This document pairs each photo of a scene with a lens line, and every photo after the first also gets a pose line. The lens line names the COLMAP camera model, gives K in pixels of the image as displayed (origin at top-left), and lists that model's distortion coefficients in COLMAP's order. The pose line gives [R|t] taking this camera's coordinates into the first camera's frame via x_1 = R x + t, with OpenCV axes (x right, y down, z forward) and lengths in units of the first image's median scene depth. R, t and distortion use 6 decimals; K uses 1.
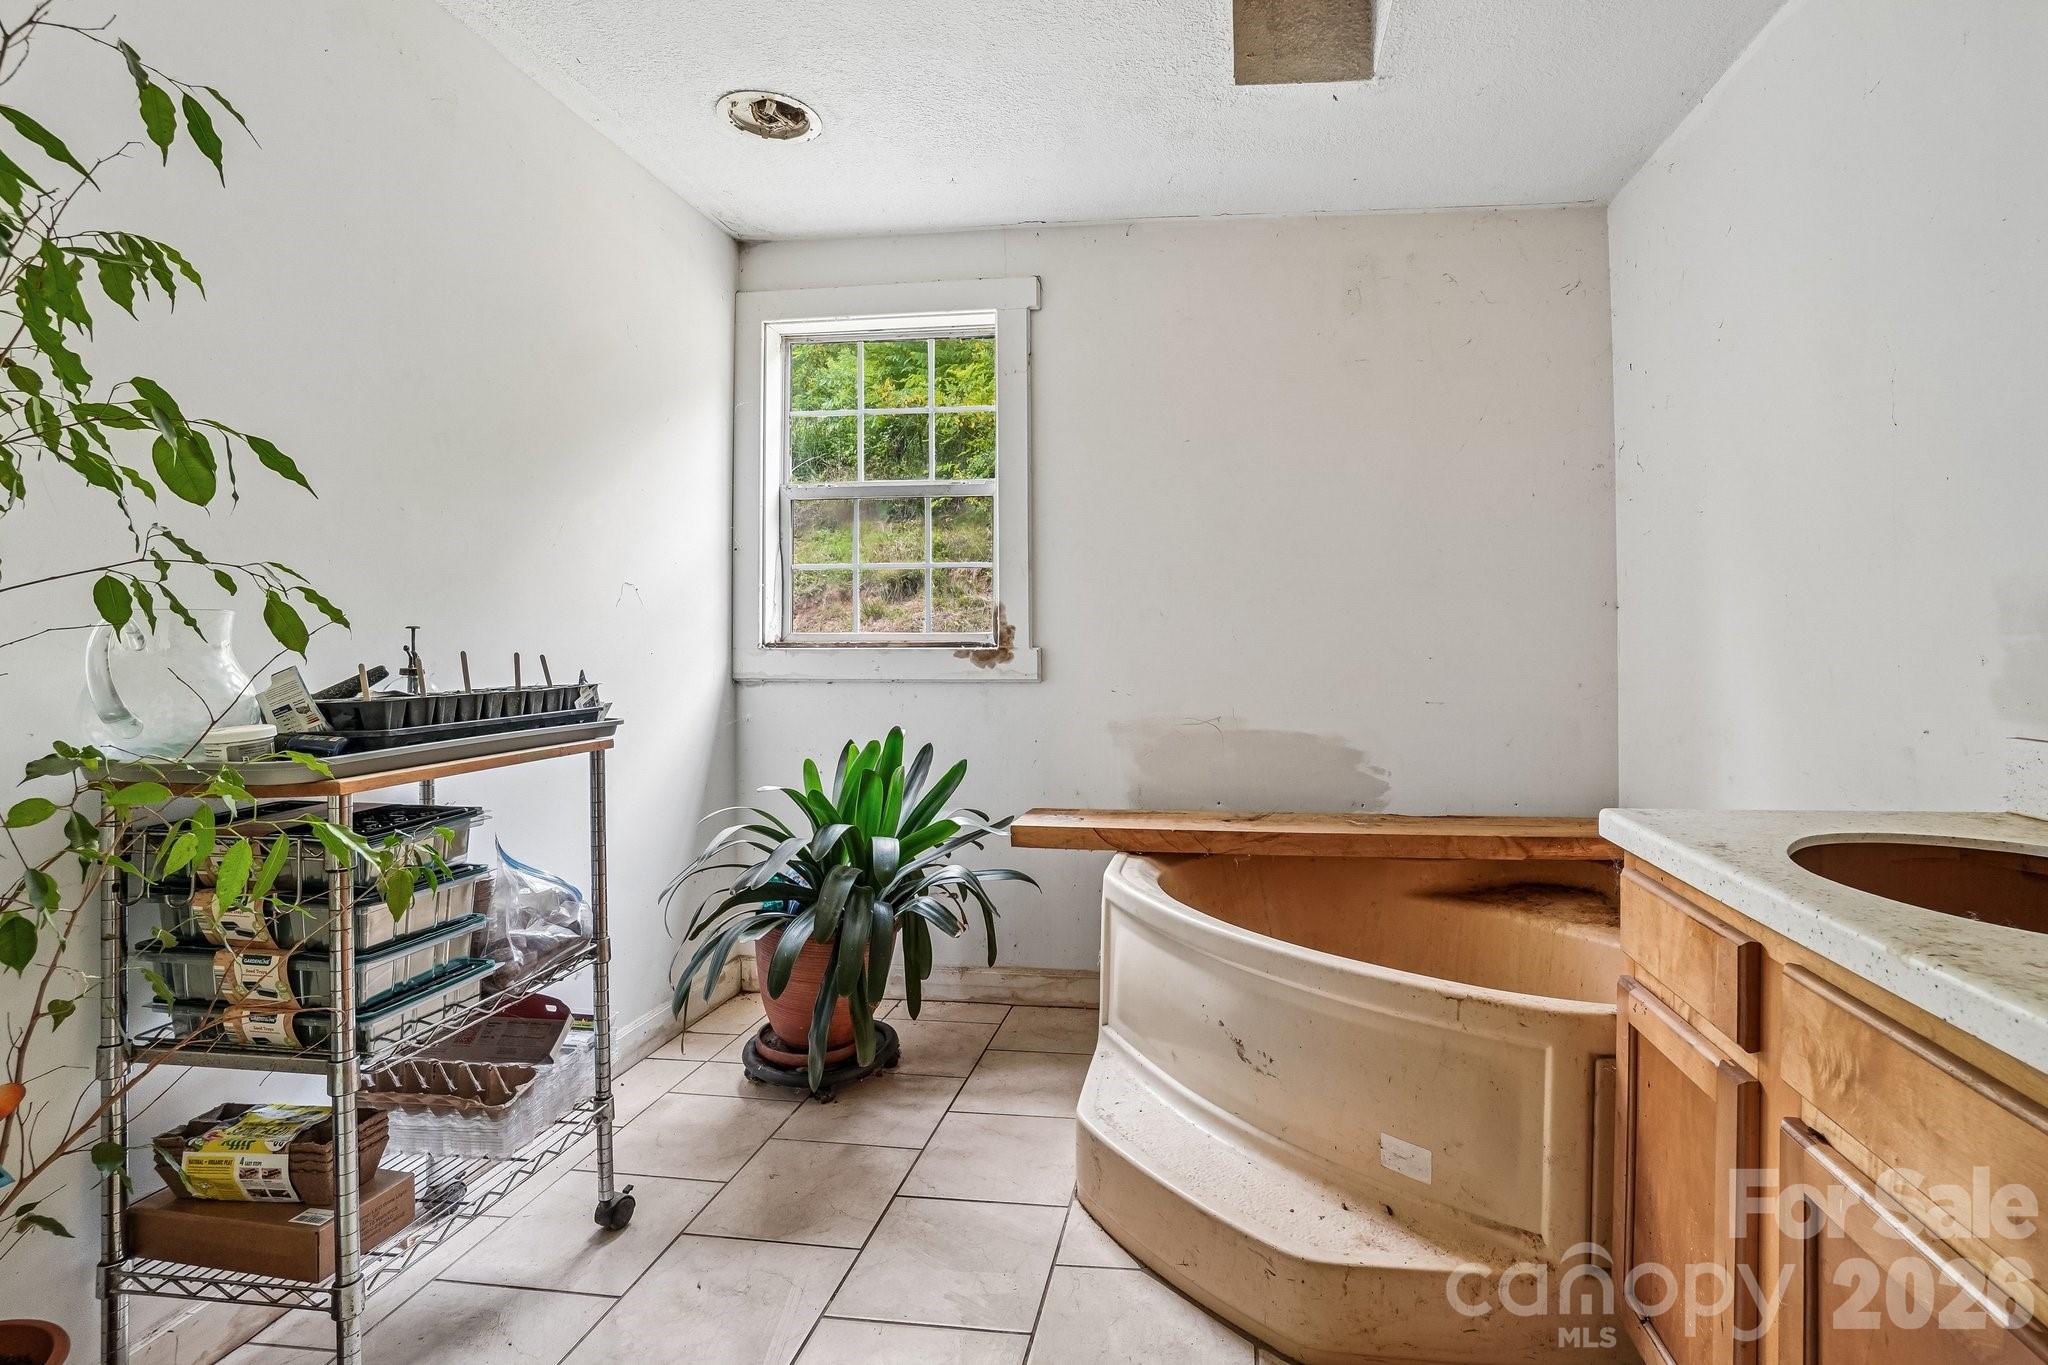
lens RADIAL K [[968.7, 0, 1152.9], [0, 968.7, 622.1], [0, 0, 1]] dist [-0.047948, -0.000142]
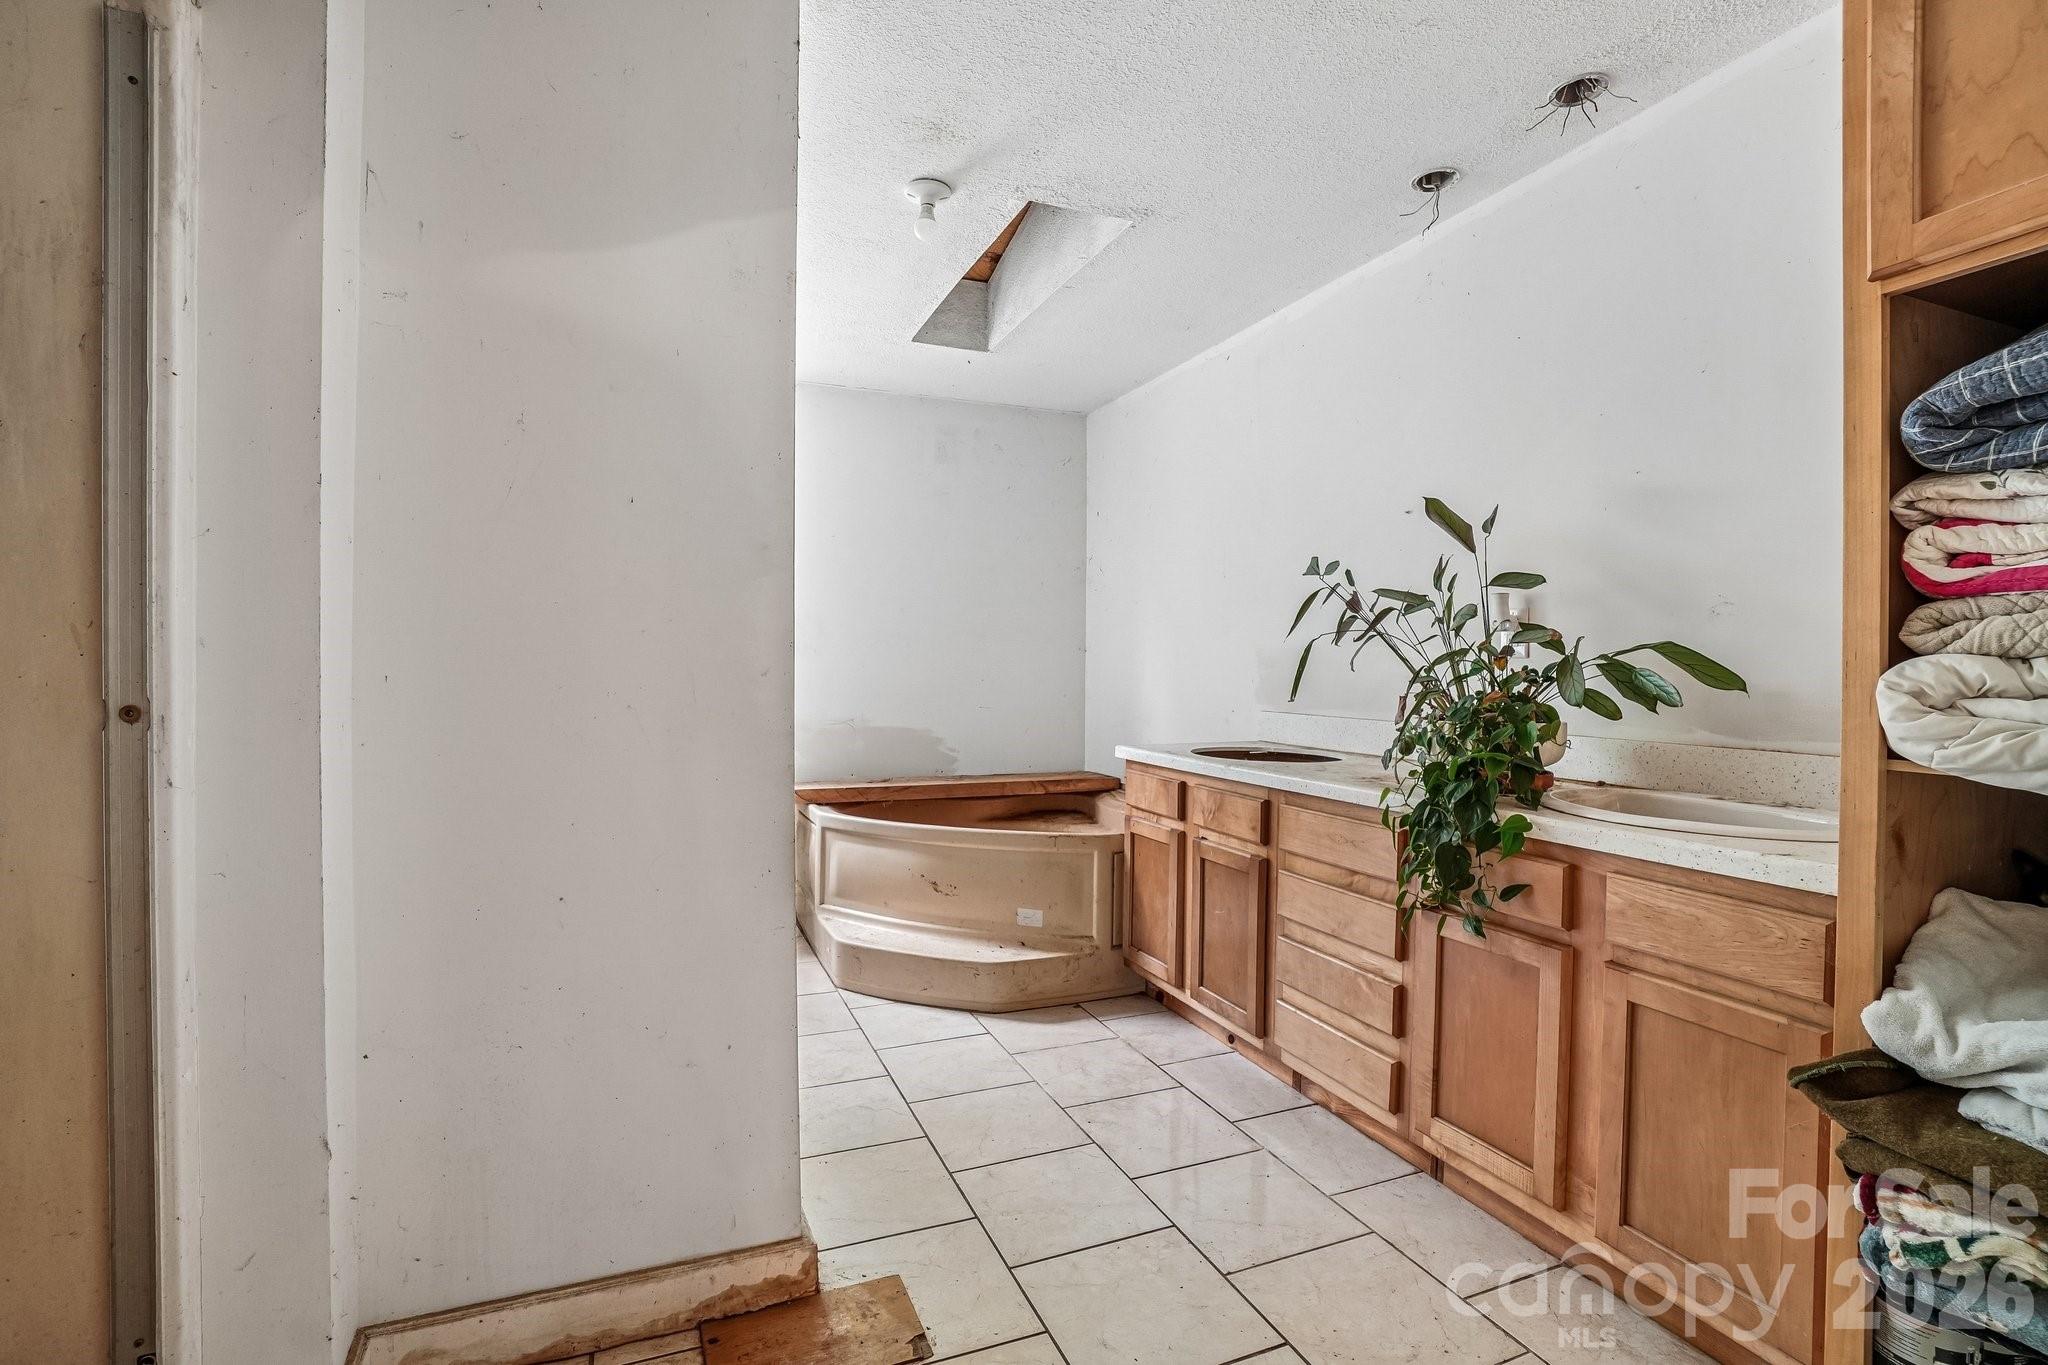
lens RADIAL K [[933.0, 0, 1014.9], [0, 933.0, 673.6], [0, 0, 1]] dist [-0.041649, 0.000254]
pose [[0.894409, 0.002706, 0.447242, -0.492591], [-0.015830, 0.999547, 0.025610, -0.019537], [-0.446970, -0.029986, 0.894046, -0.581816]]
